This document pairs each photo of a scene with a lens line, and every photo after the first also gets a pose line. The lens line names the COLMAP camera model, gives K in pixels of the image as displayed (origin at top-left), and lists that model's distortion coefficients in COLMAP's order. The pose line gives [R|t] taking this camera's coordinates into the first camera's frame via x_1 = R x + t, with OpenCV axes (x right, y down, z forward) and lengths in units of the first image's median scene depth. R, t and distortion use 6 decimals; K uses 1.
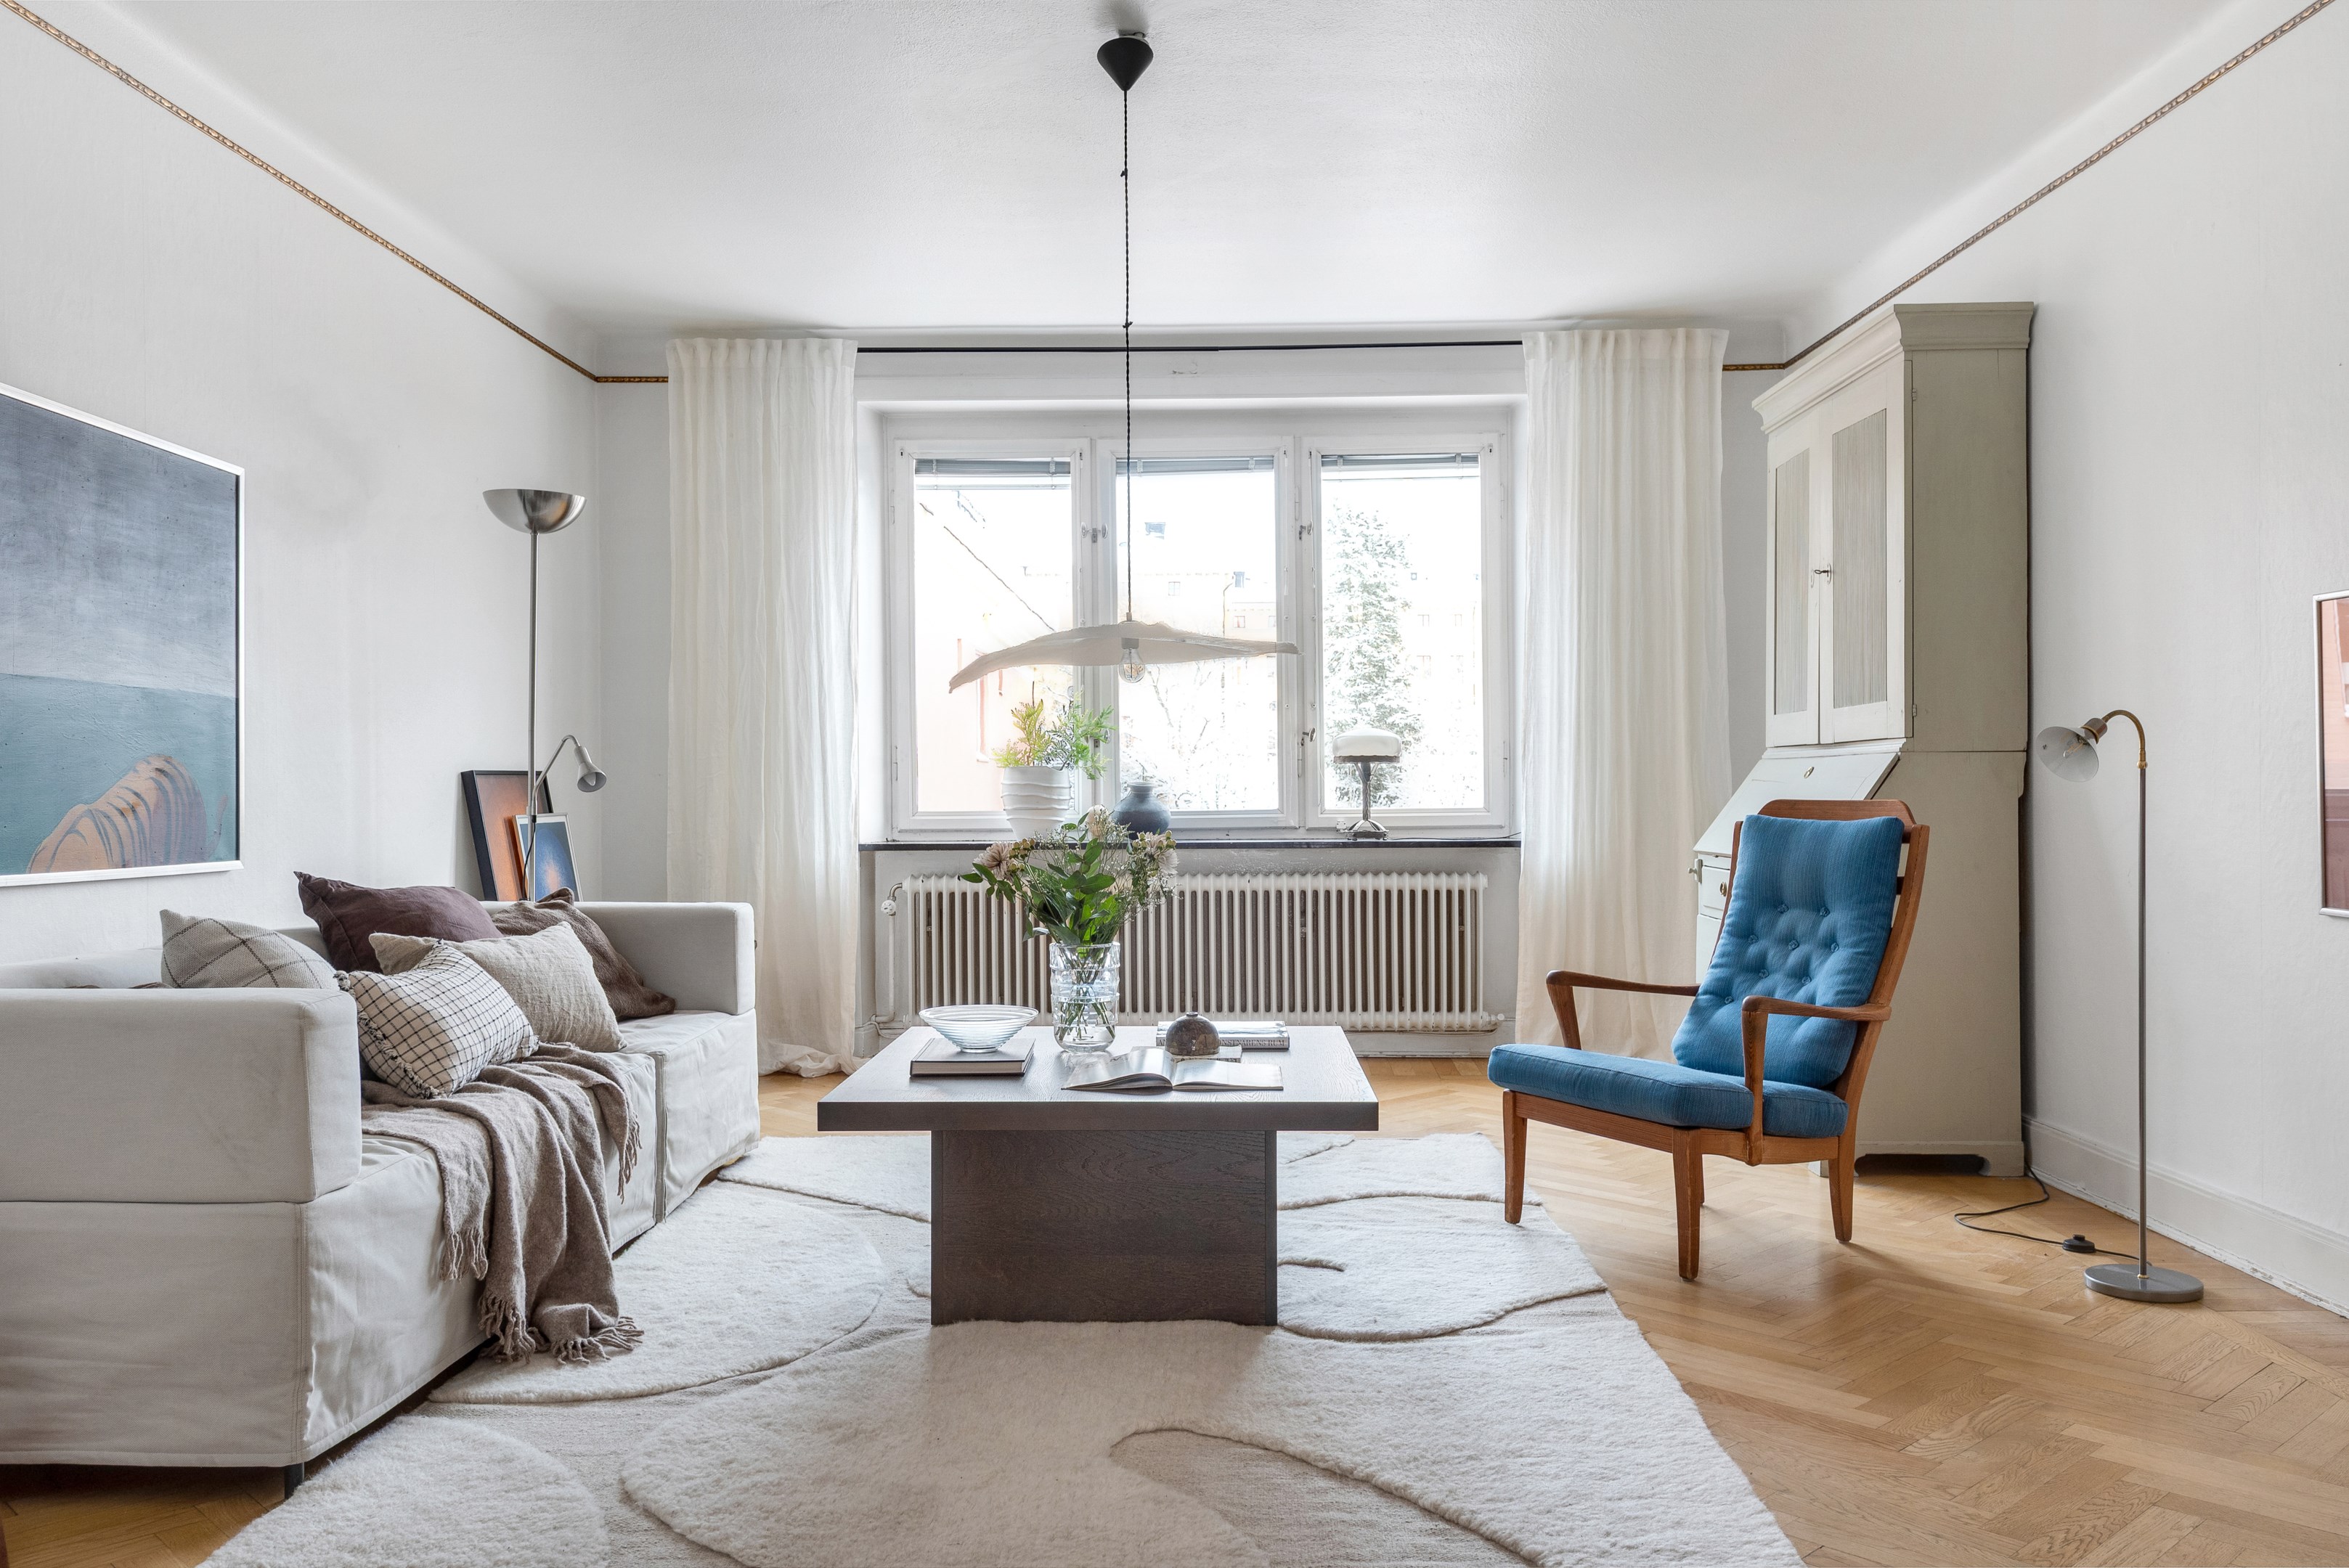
lens RADIAL K [[1839.4, 0, 1174.5], [0, 1839.4, 784.0], [0, 0, 1]] dist [0.023036, -0.005342]
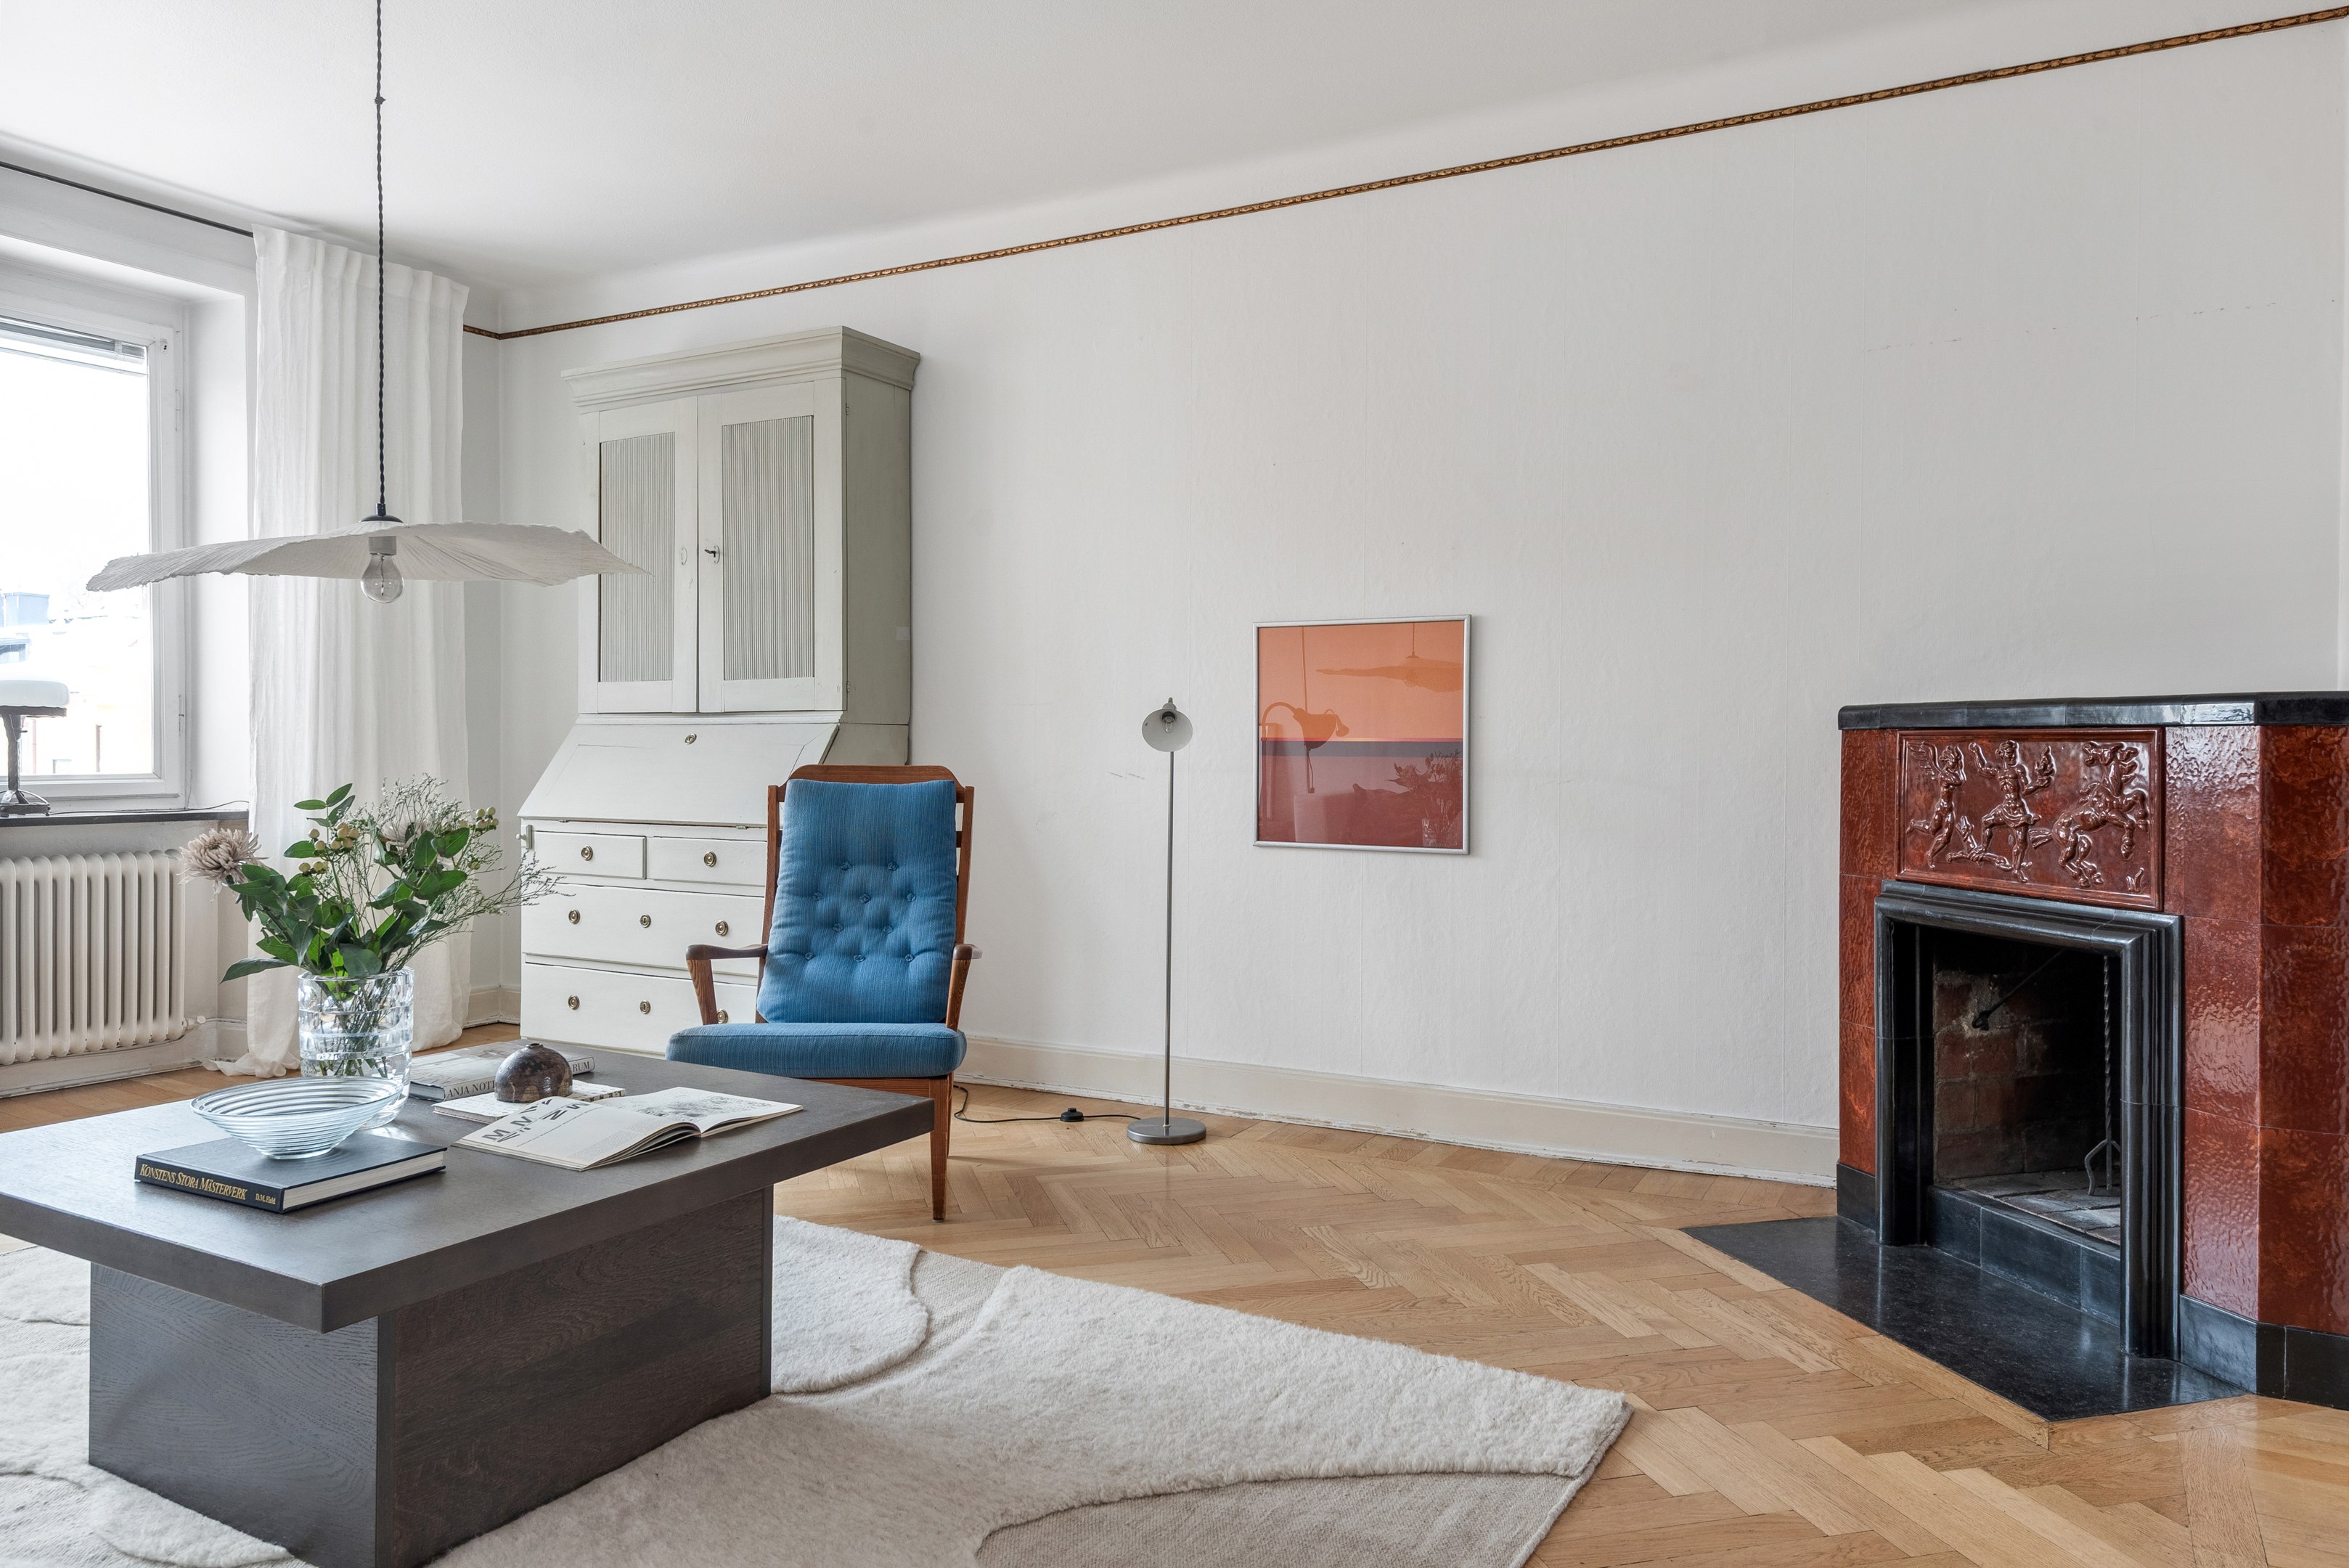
lens RADIAL K [[1549.7, 0, 1175.6], [0, 1549.7, 763.3], [0, 0, 1]] dist [0.020091, -0.000023]
pose [[0.468785, 0.002298, 0.883309, -0.421967], [-0.009761, 0.999949, 0.002580, 0.003862], [-0.883258, -0.009831, 0.468783, 0.448327]]
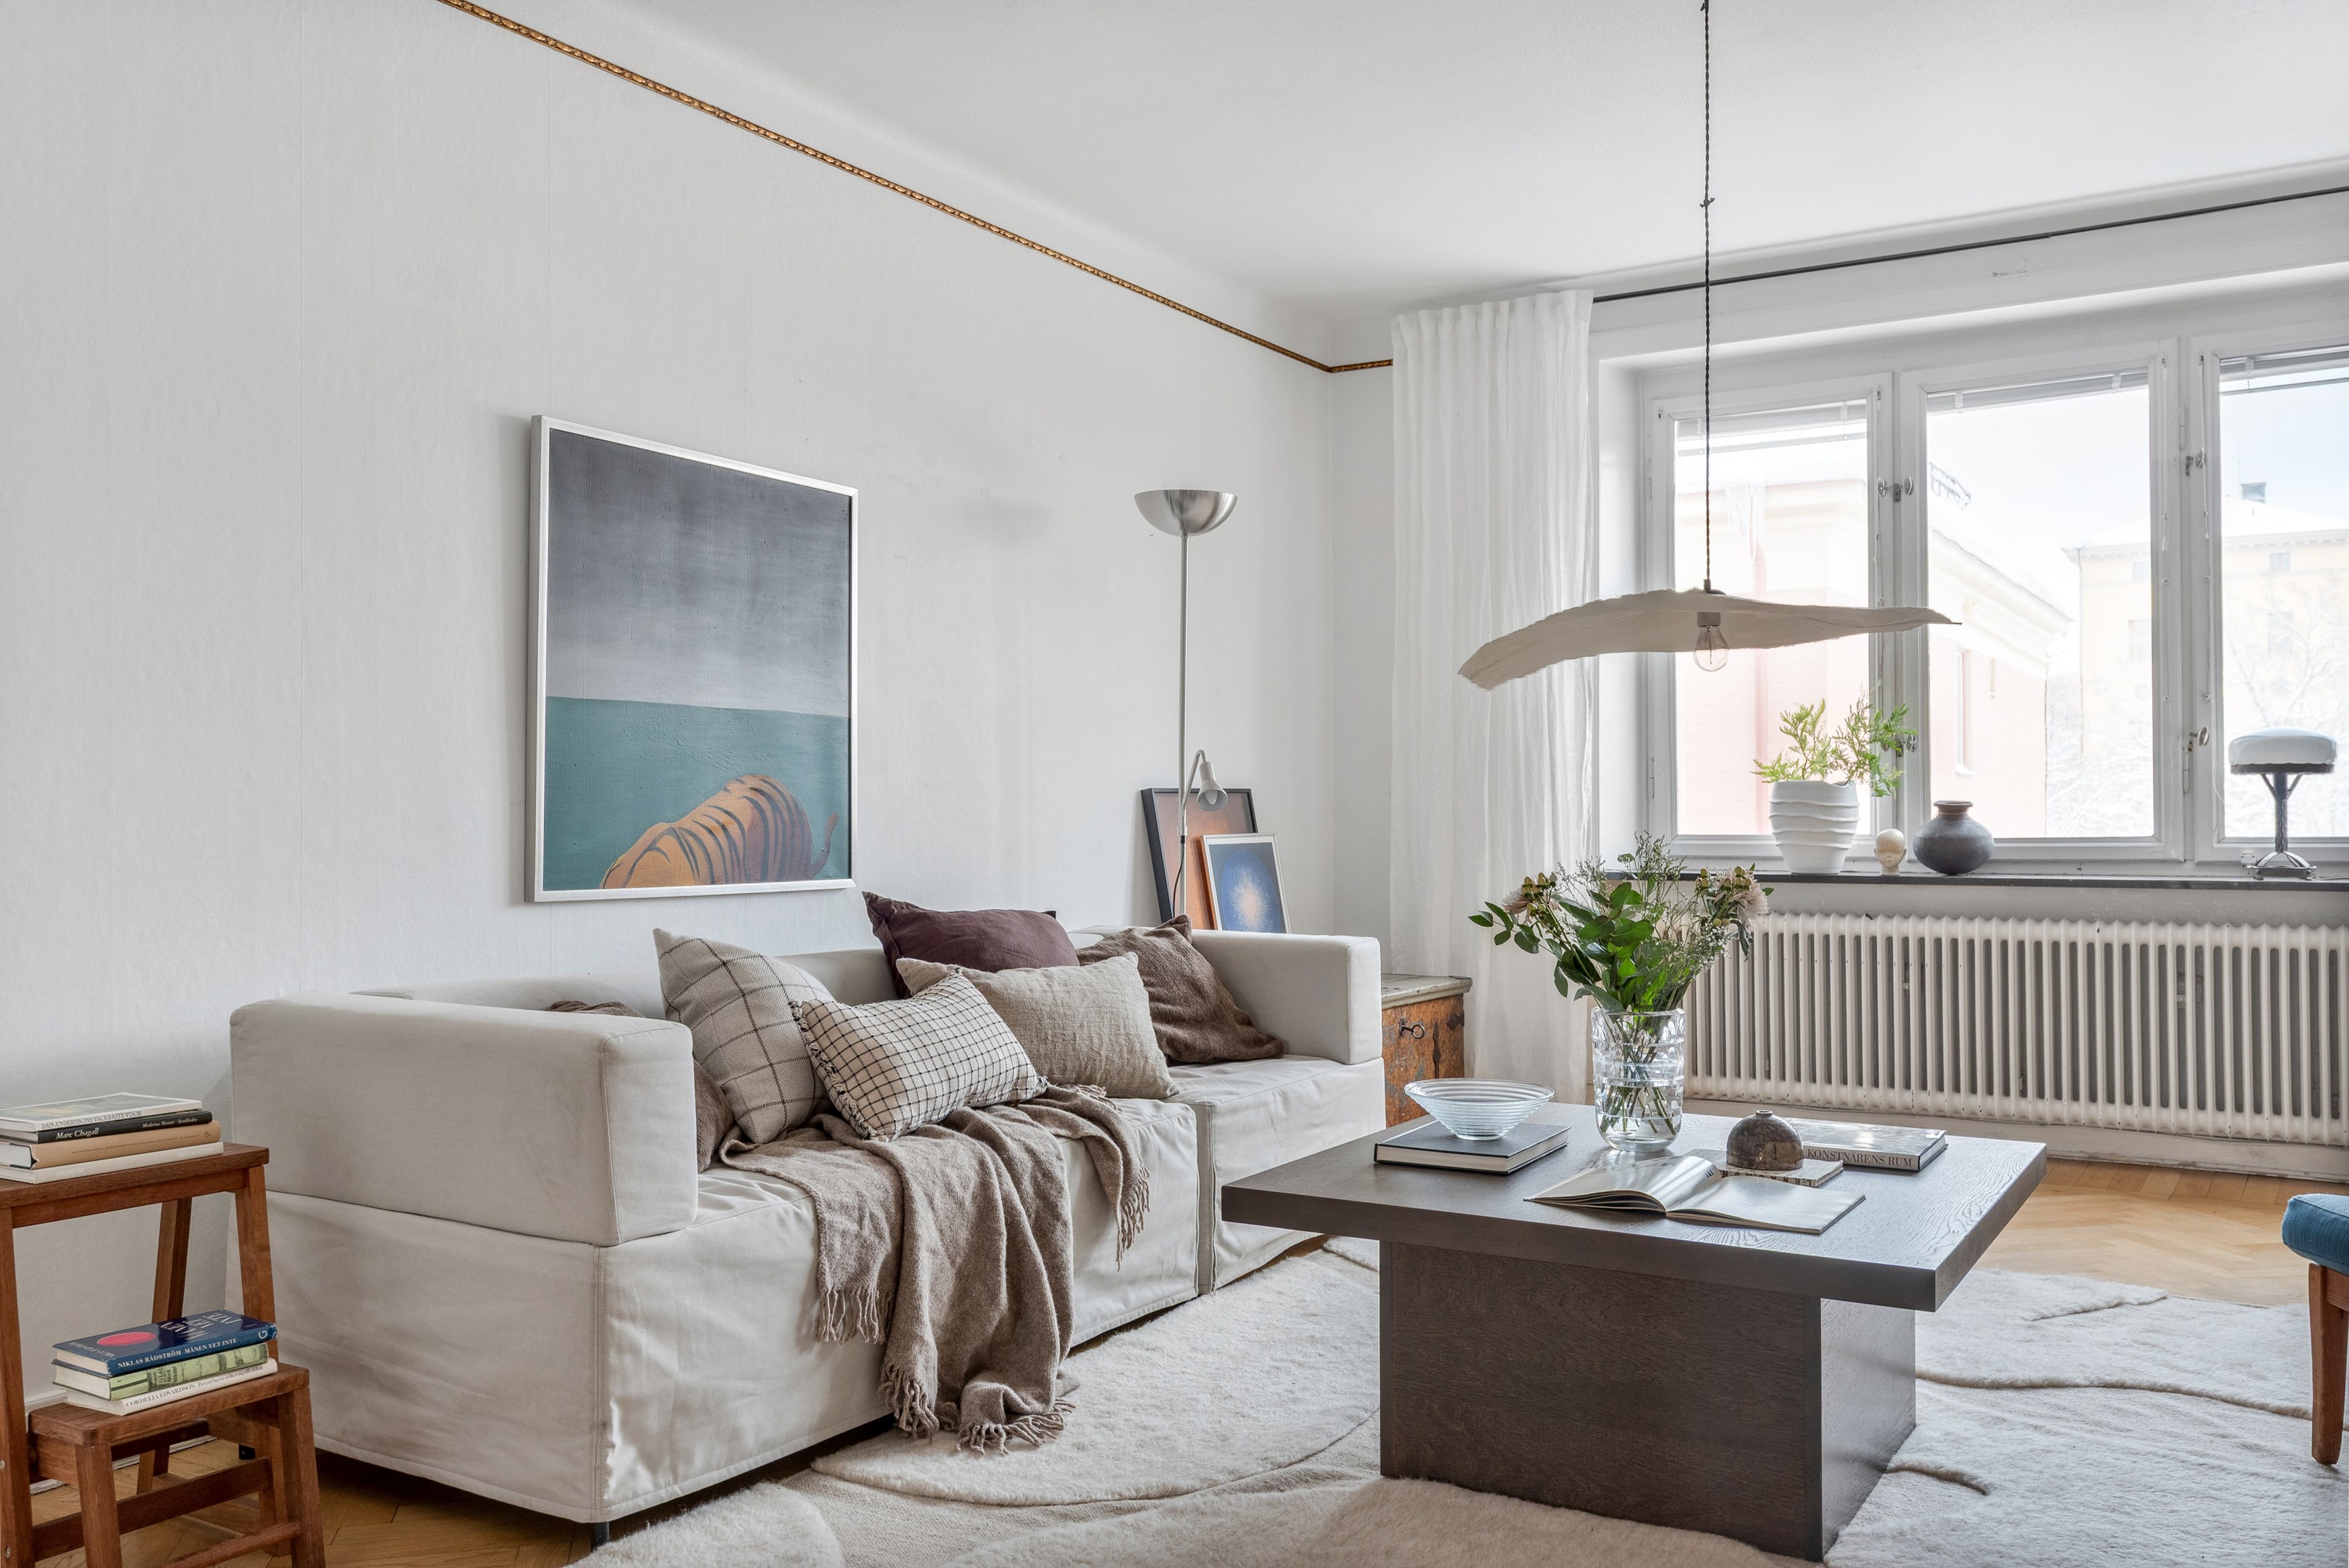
lens RADIAL K [[1925.7, 0, 1174.3], [0, 1925.7, 804.2], [0, 0, 1]] dist [0.030444, -0.005997]
pose [[0.866811, 0.000817, -0.498636, 0.188411], [-0.000073, 0.999999, 0.001511, -0.000933], [0.498636, -0.001273, 0.866810, 0.198558]]
